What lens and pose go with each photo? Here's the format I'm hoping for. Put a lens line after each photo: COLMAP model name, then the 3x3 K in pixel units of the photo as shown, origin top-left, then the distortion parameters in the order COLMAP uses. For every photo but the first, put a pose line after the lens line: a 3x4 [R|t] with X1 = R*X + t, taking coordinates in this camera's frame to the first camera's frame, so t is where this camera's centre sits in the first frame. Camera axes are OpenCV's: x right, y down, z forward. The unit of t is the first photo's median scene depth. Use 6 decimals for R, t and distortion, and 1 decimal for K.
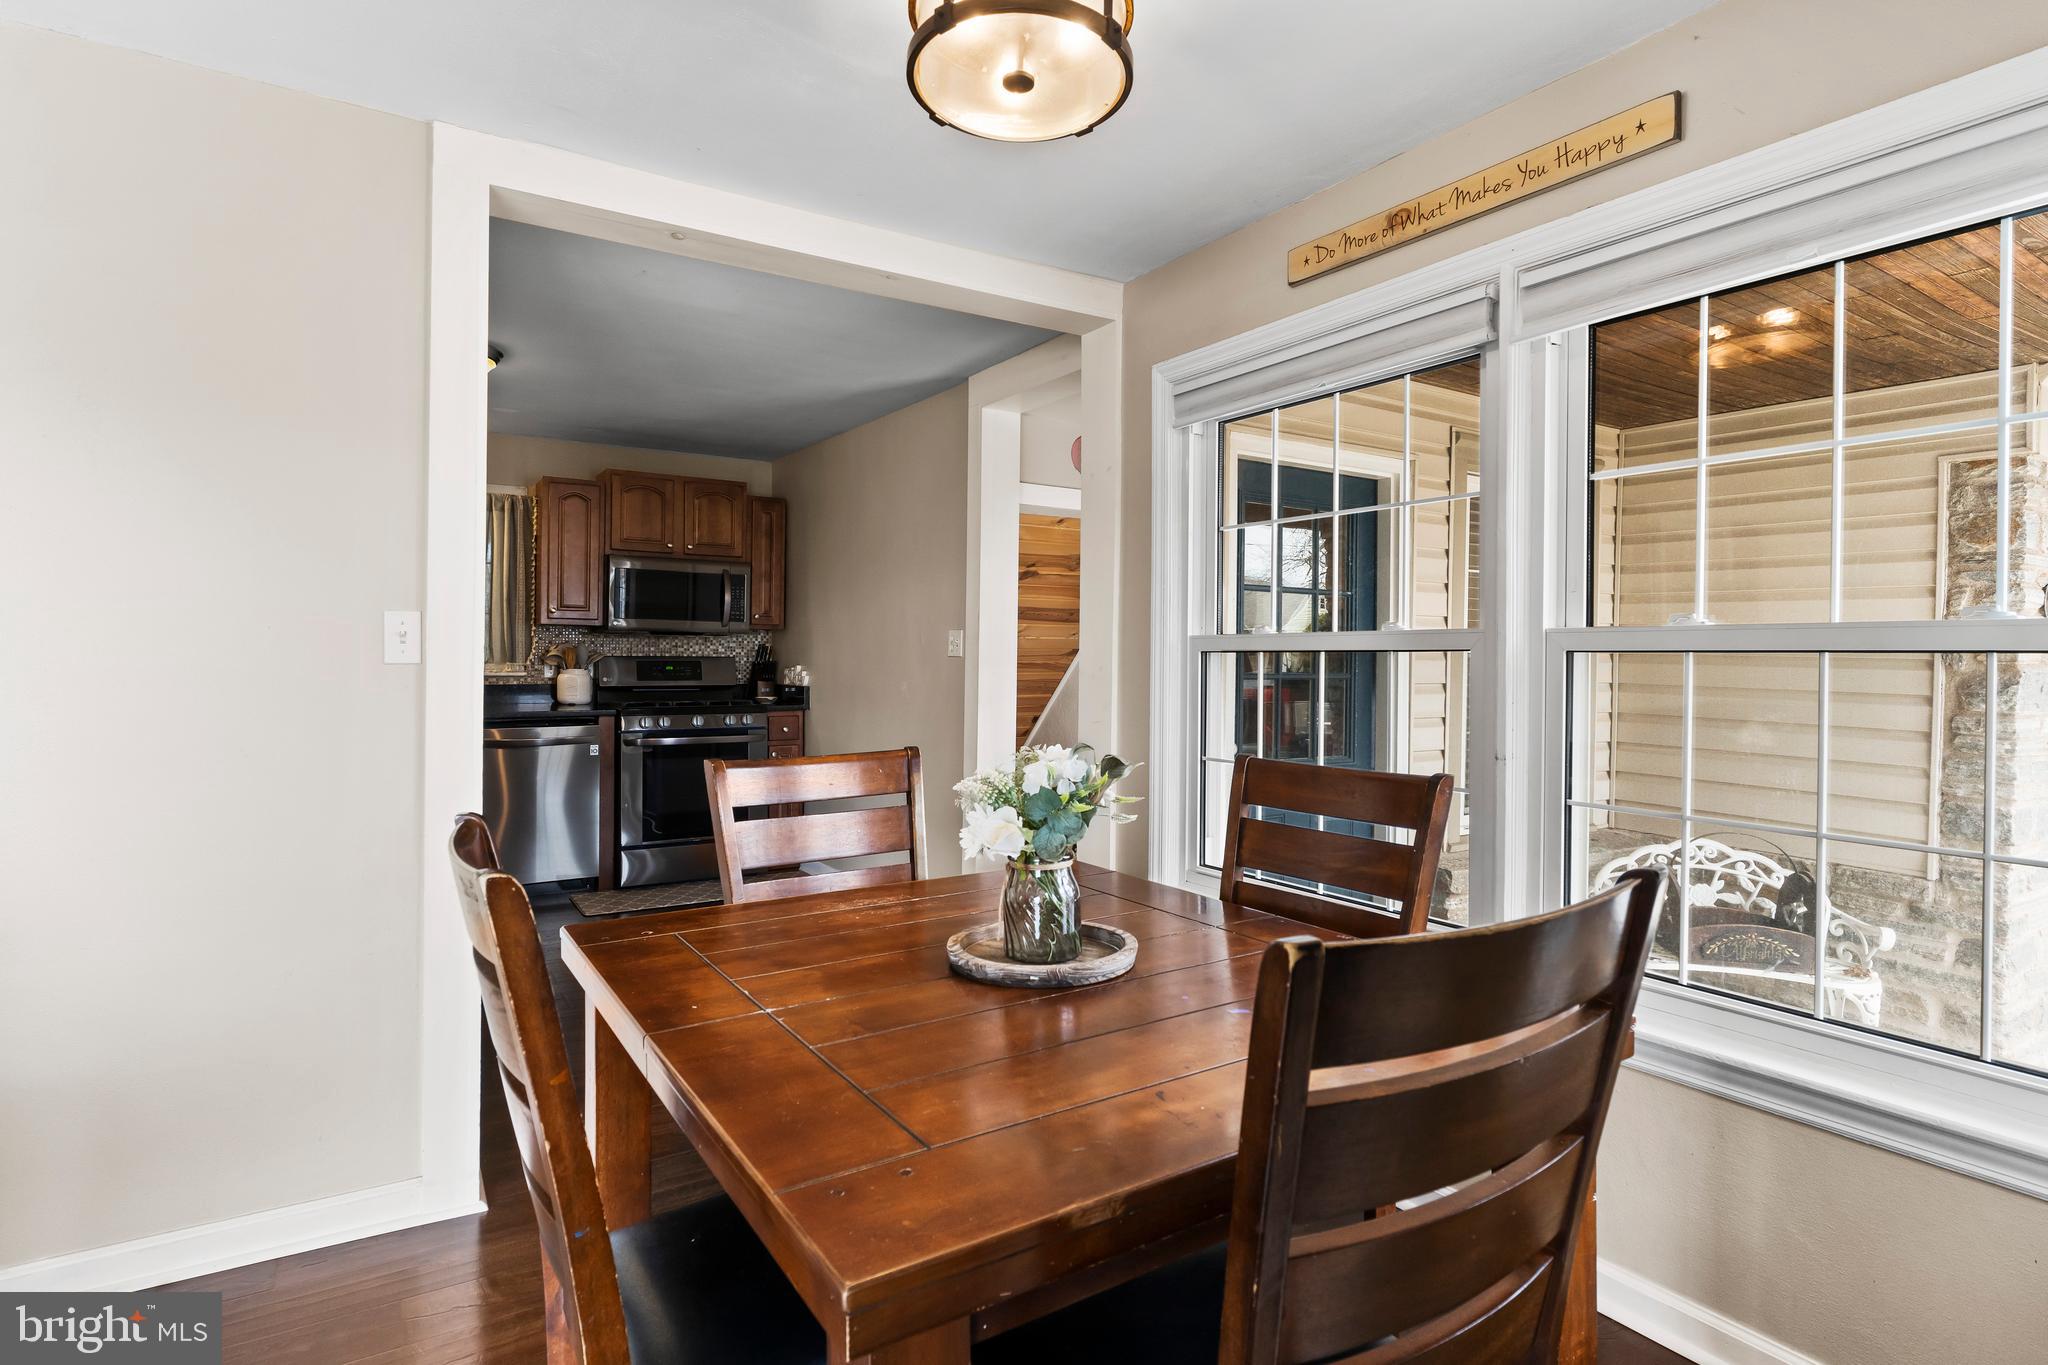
lens RADIAL K [[1048.4, 0, 1015.5], [0, 1048.4, 654.0], [0, 0, 1]] dist [-0.003268, 0.000176]
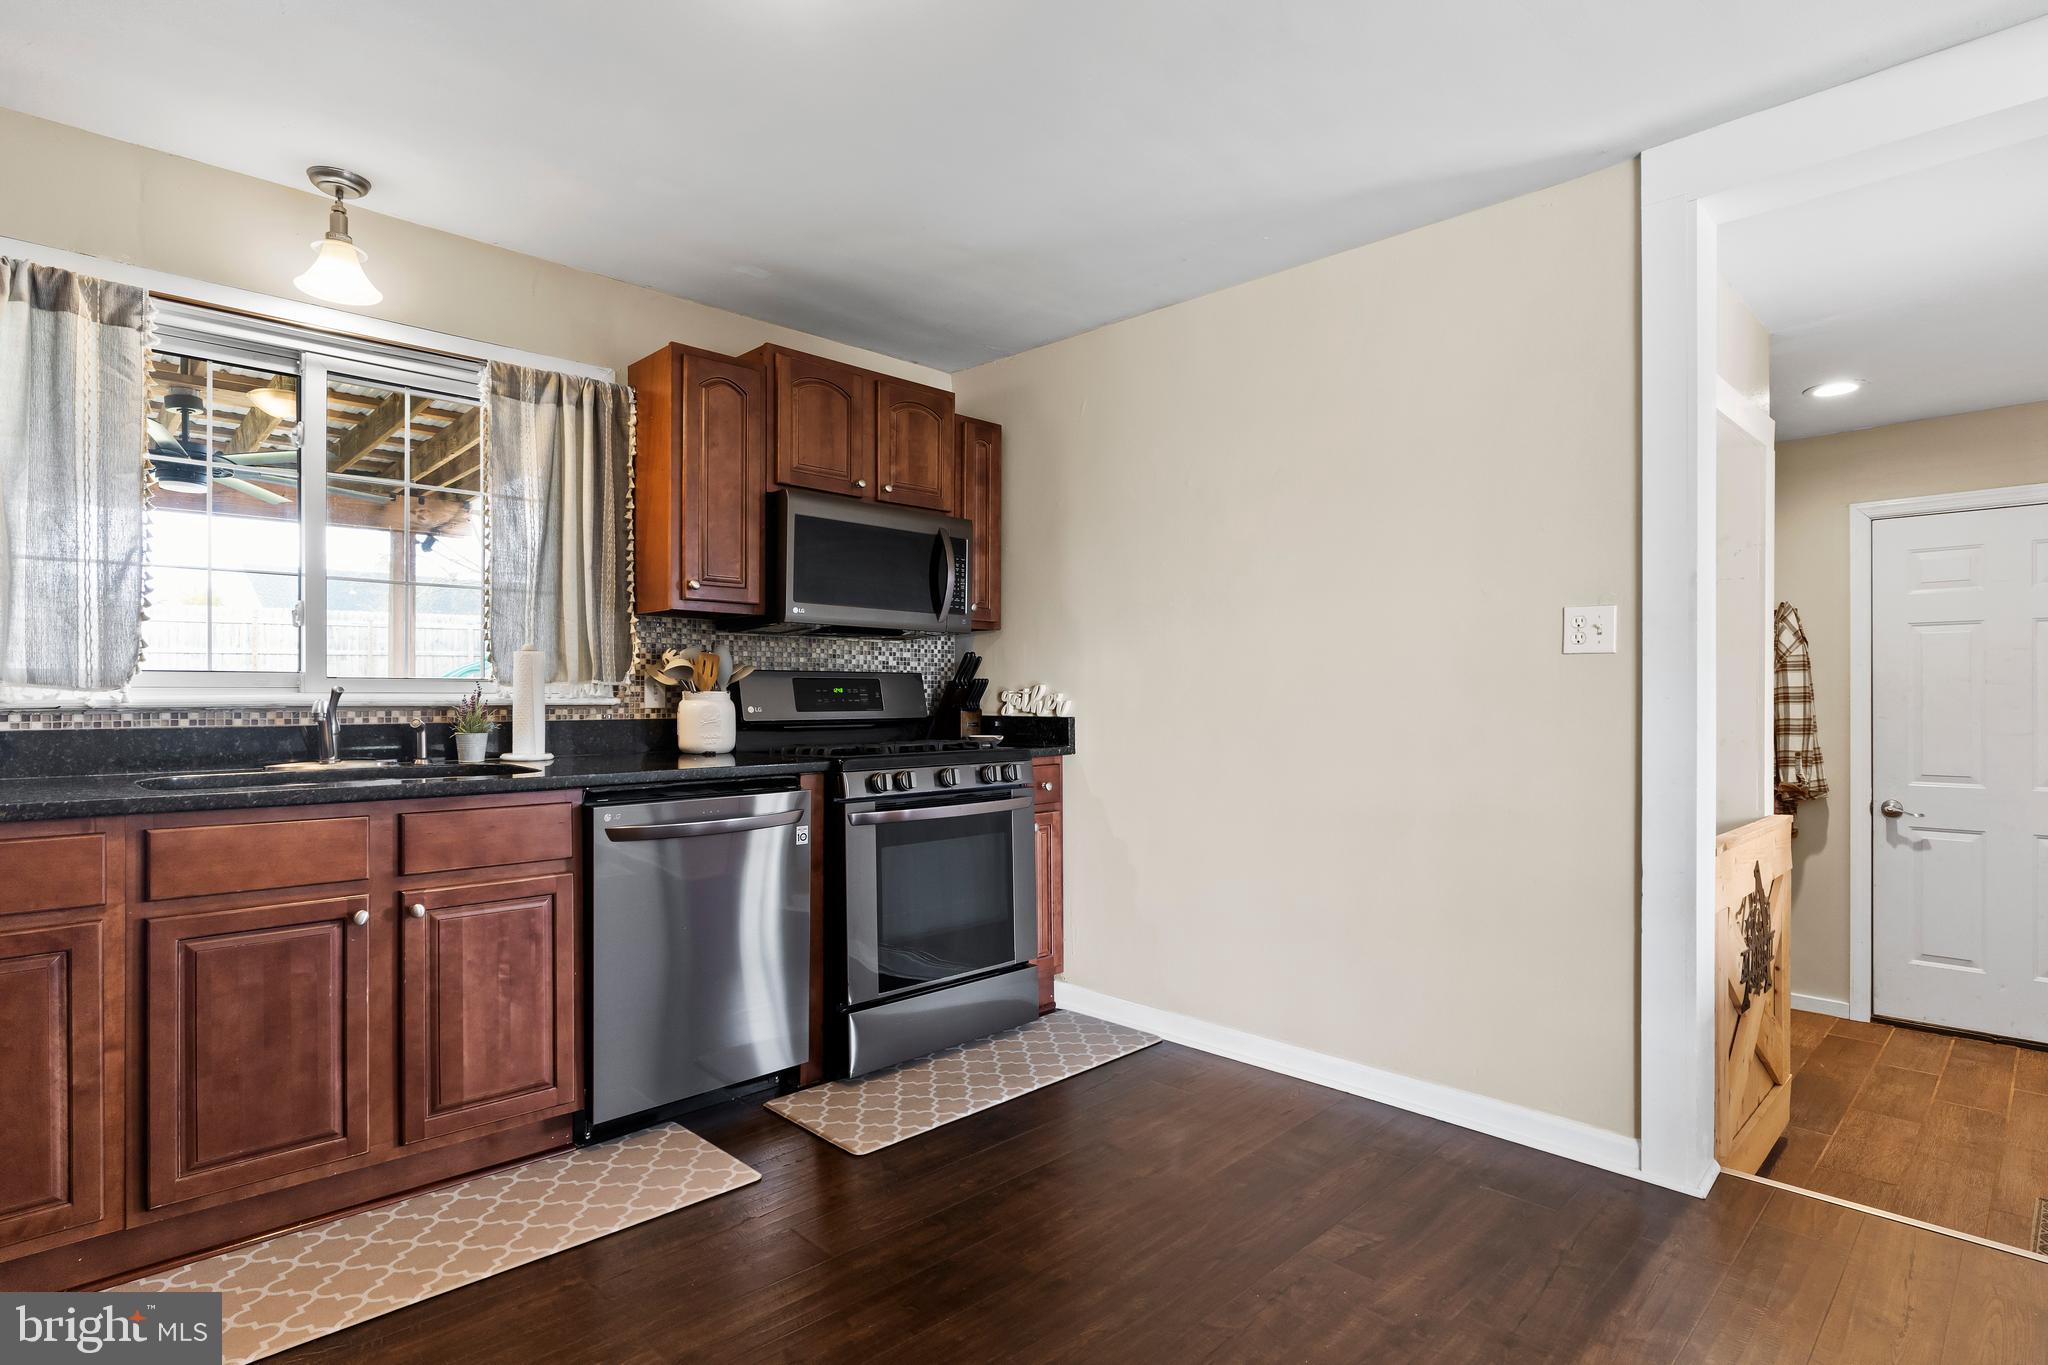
lens RADIAL K [[1058.0, 0, 1014.7], [0, 1058.0, 697.9], [0, 0, 1]] dist [-0.003884, 0.002127]
pose [[0.977512, -0.010688, 0.210610, -0.382532], [0.009943, 0.999940, 0.004596, 0.016942], [-0.210646, -0.002399, 0.977559, 0.402721]]
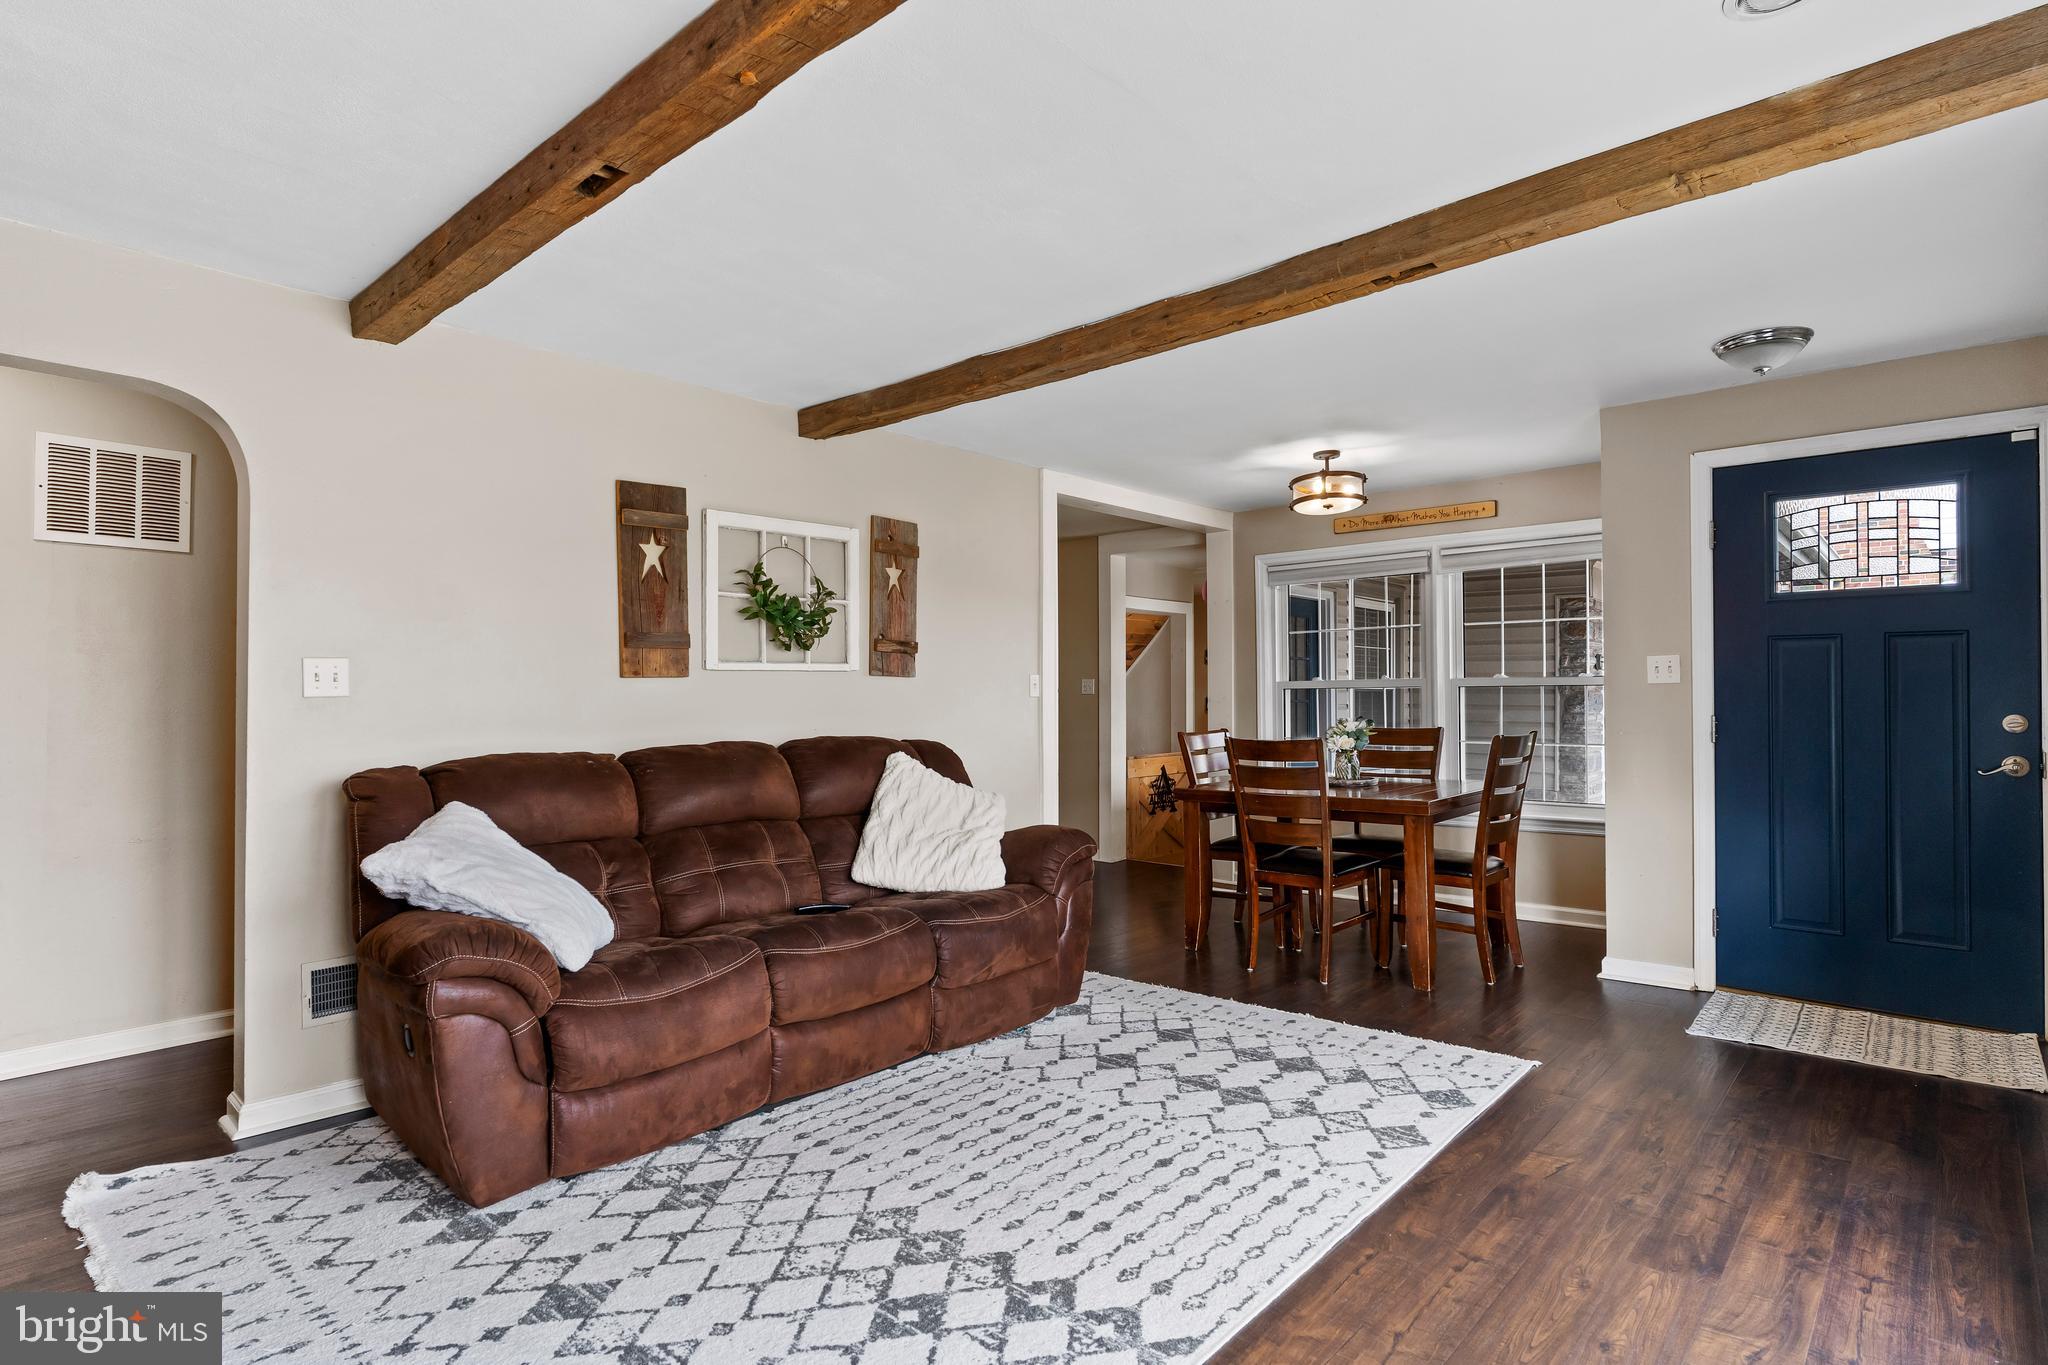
lens RADIAL K [[1043.5, 0, 1013.1], [0, 1043.5, 682.7], [0, 0, 1]] dist [-0.004084, 0.002217]
pose [[0.962554, -0.007270, 0.270993, -0.485038], [0.010857, 0.999872, -0.011739, 0.001854], [-0.270873, 0.014242, 0.962510, -0.479420]]
